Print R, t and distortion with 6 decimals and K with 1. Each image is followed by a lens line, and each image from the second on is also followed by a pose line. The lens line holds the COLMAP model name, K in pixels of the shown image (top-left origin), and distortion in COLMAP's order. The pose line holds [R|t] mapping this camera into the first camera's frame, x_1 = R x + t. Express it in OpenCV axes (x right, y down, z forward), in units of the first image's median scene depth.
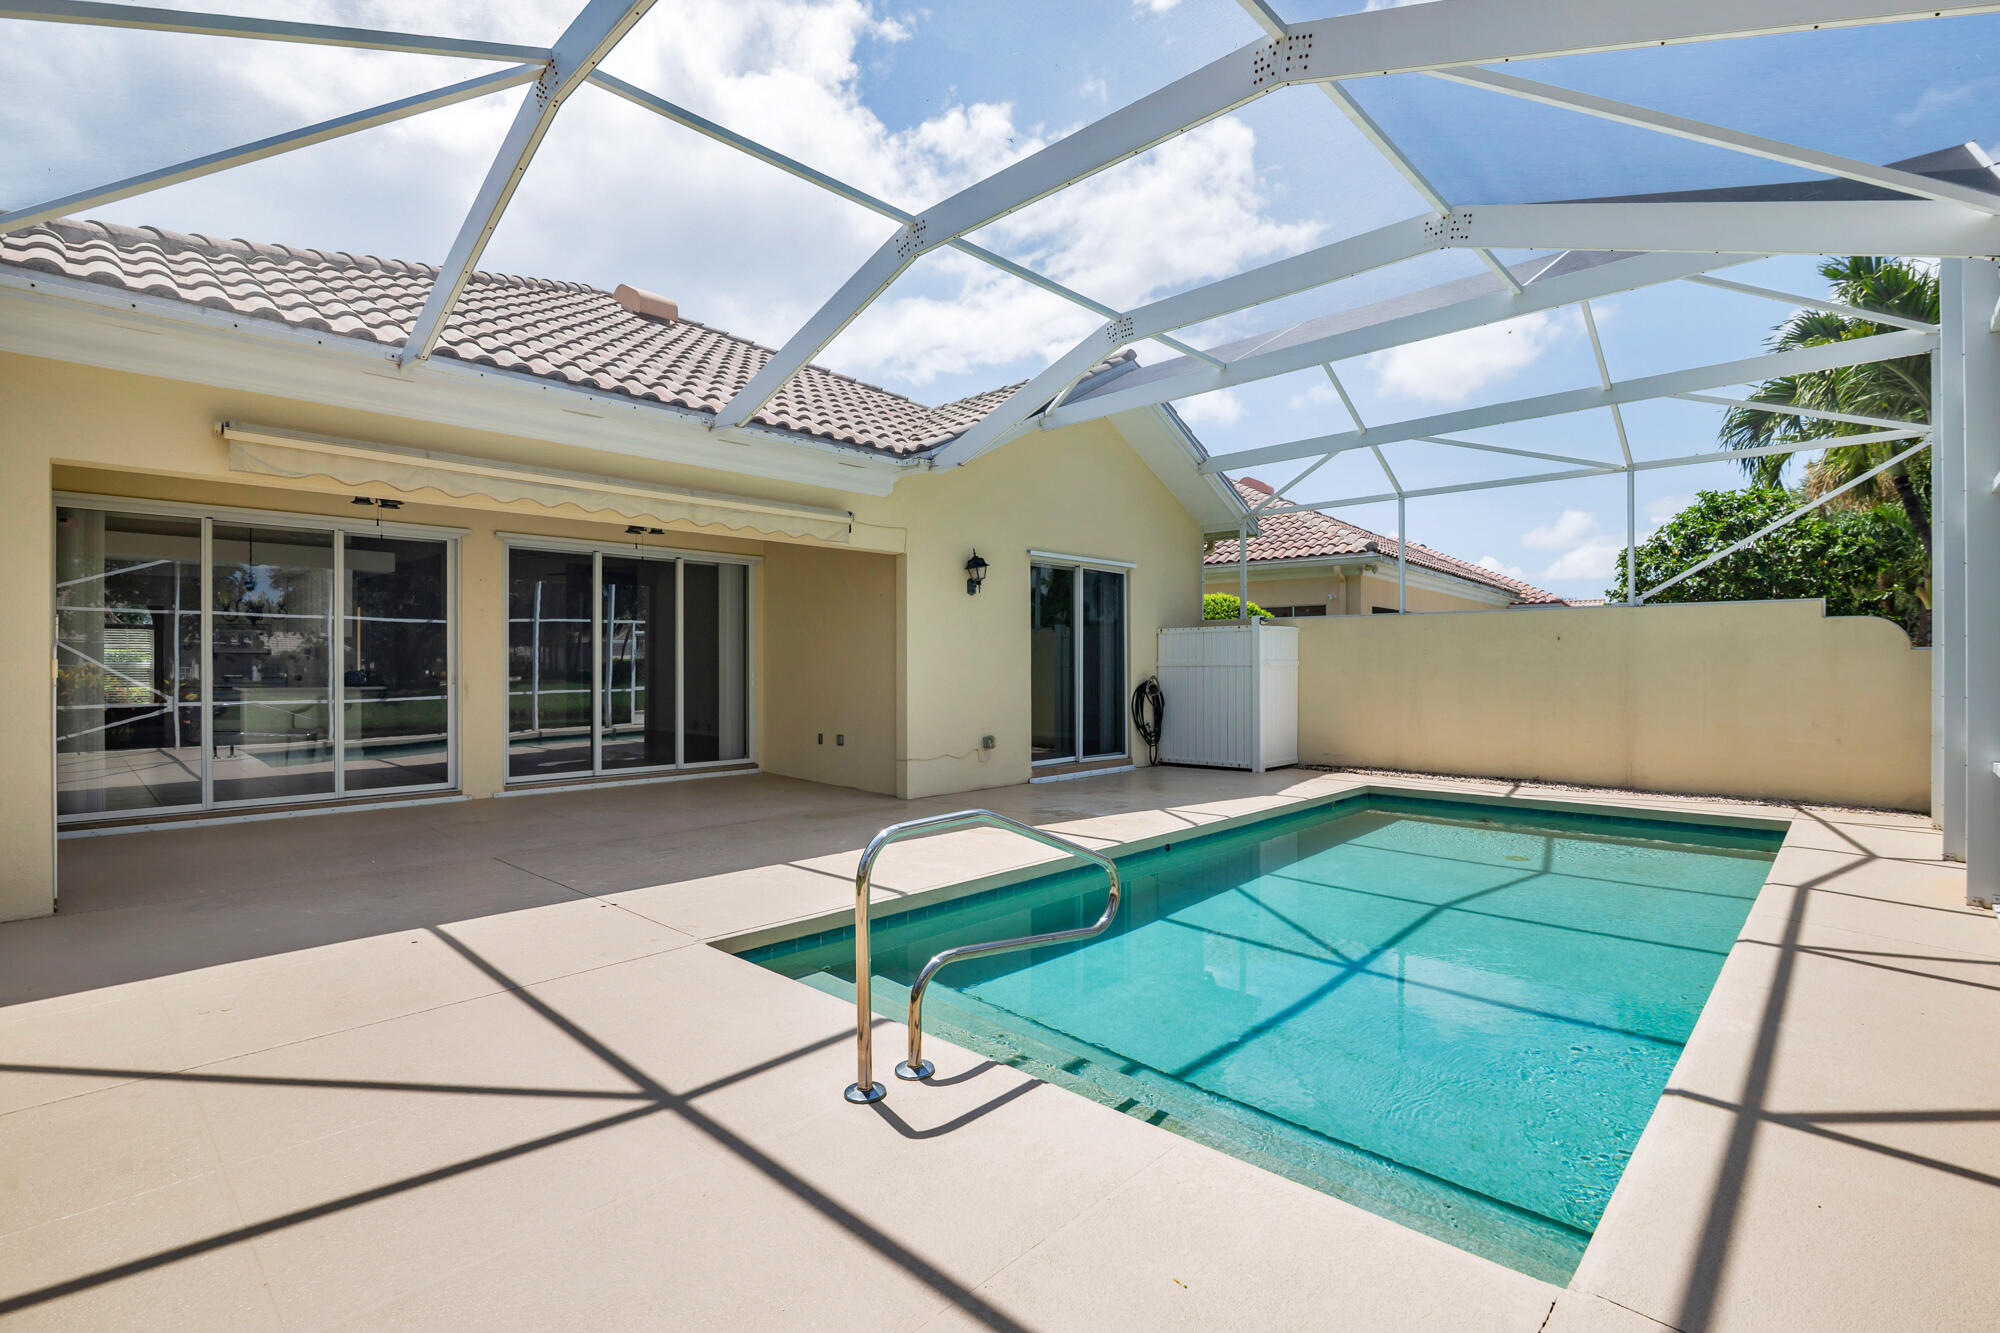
lens RADIAL K [[920.7, 0, 1019.3], [0, 920.7, 670.0], [0, 0, 1]] dist [-0.017304, 0.001054]
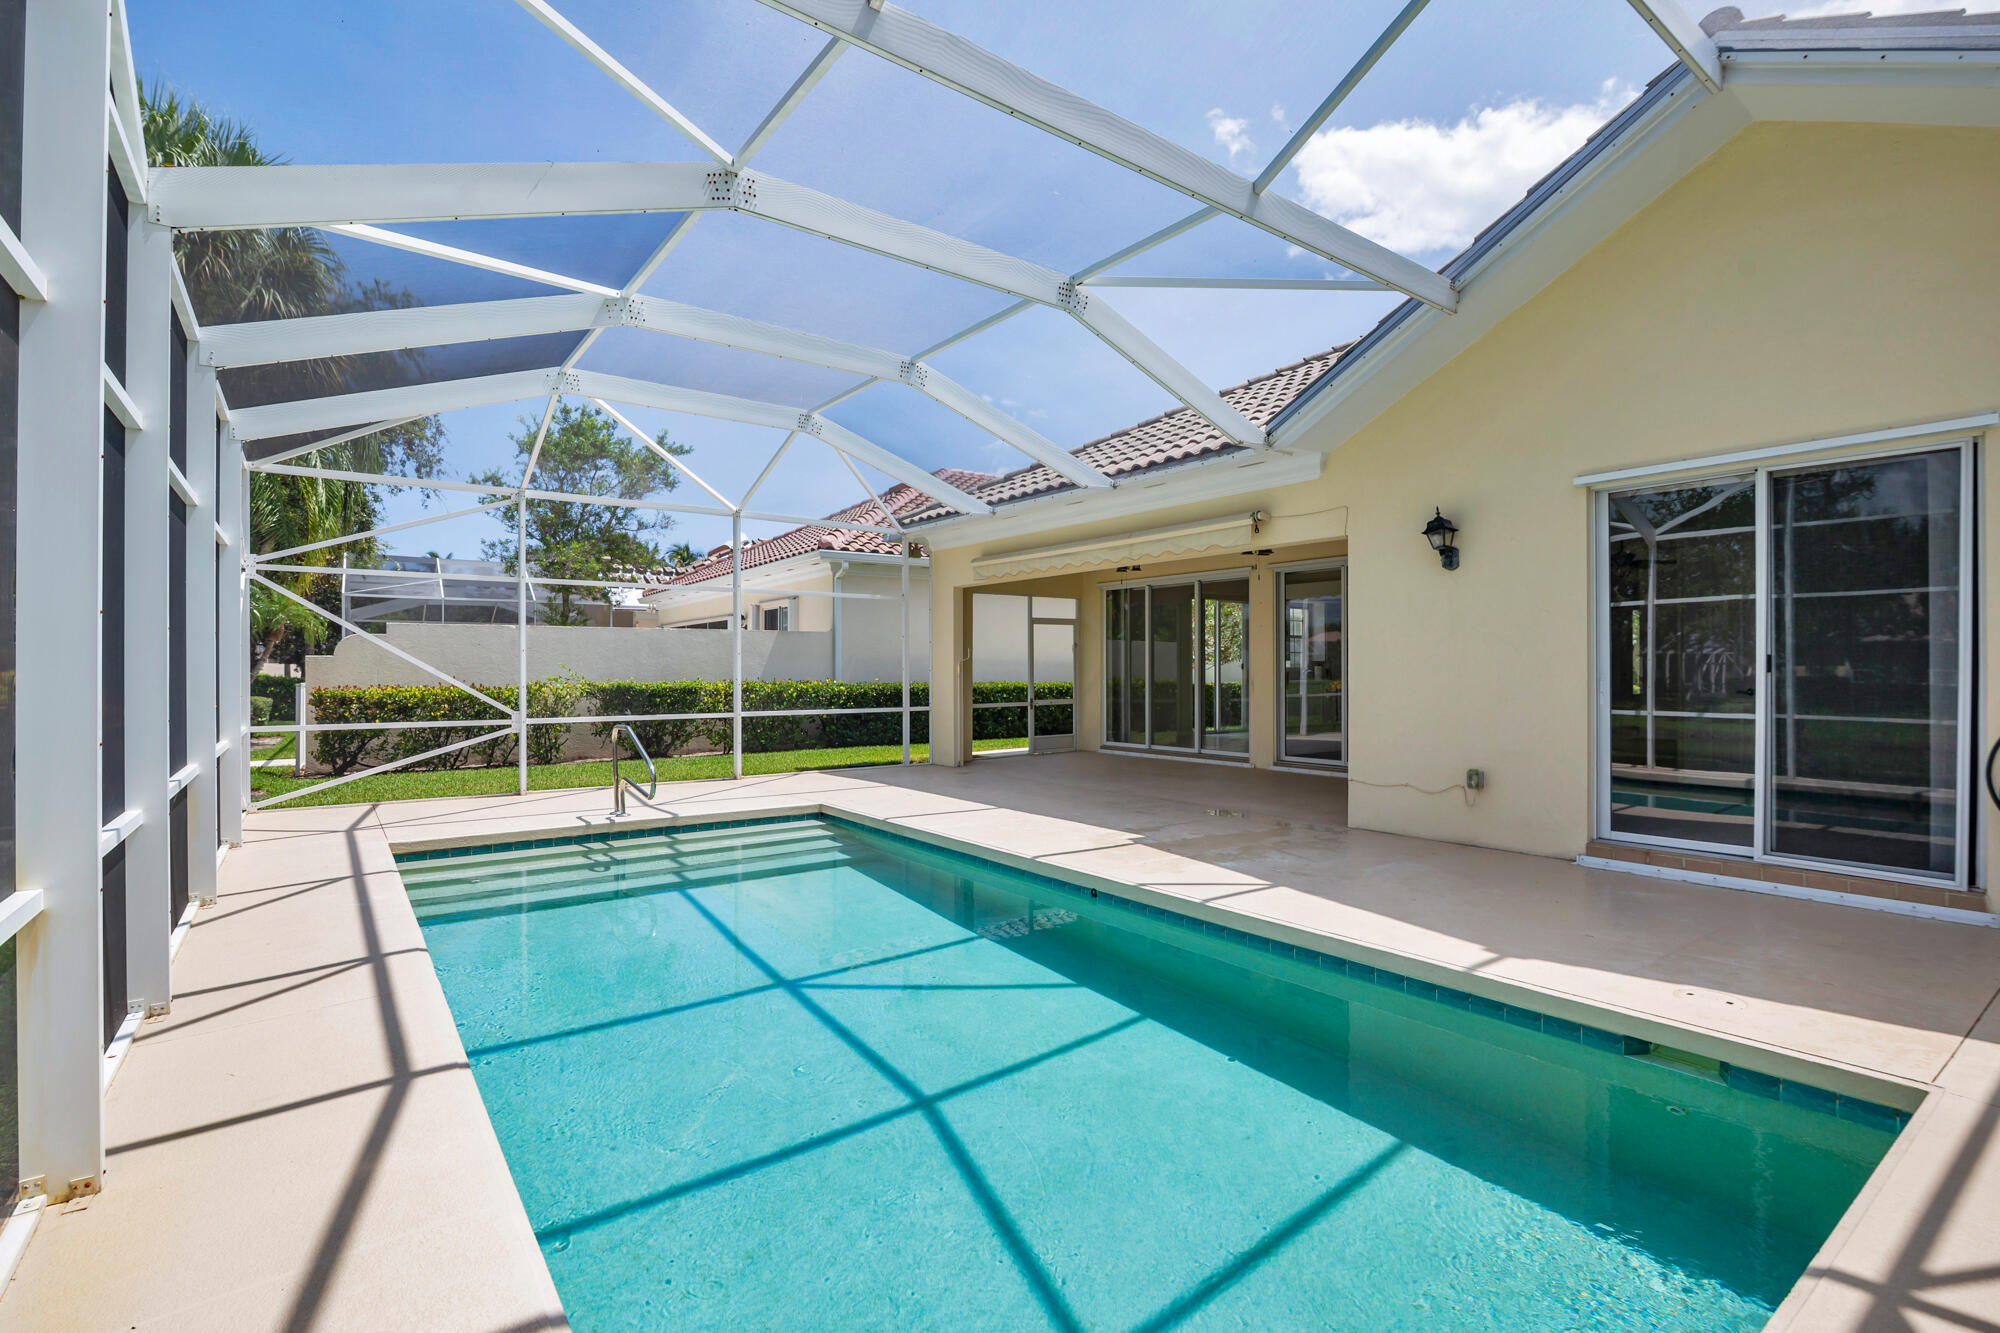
lens RADIAL K [[920.7, 0, 982.8], [0, 920.7, 669.7], [0, 0, 1]] dist [-0.017304, 0.001054]
pose [[-0.185087, 0.003361, -0.982716, 0.876954], [-0.001691, 0.999992, 0.003739, -0.007089], [0.982721, 0.002354, -0.185079, 0.945086]]
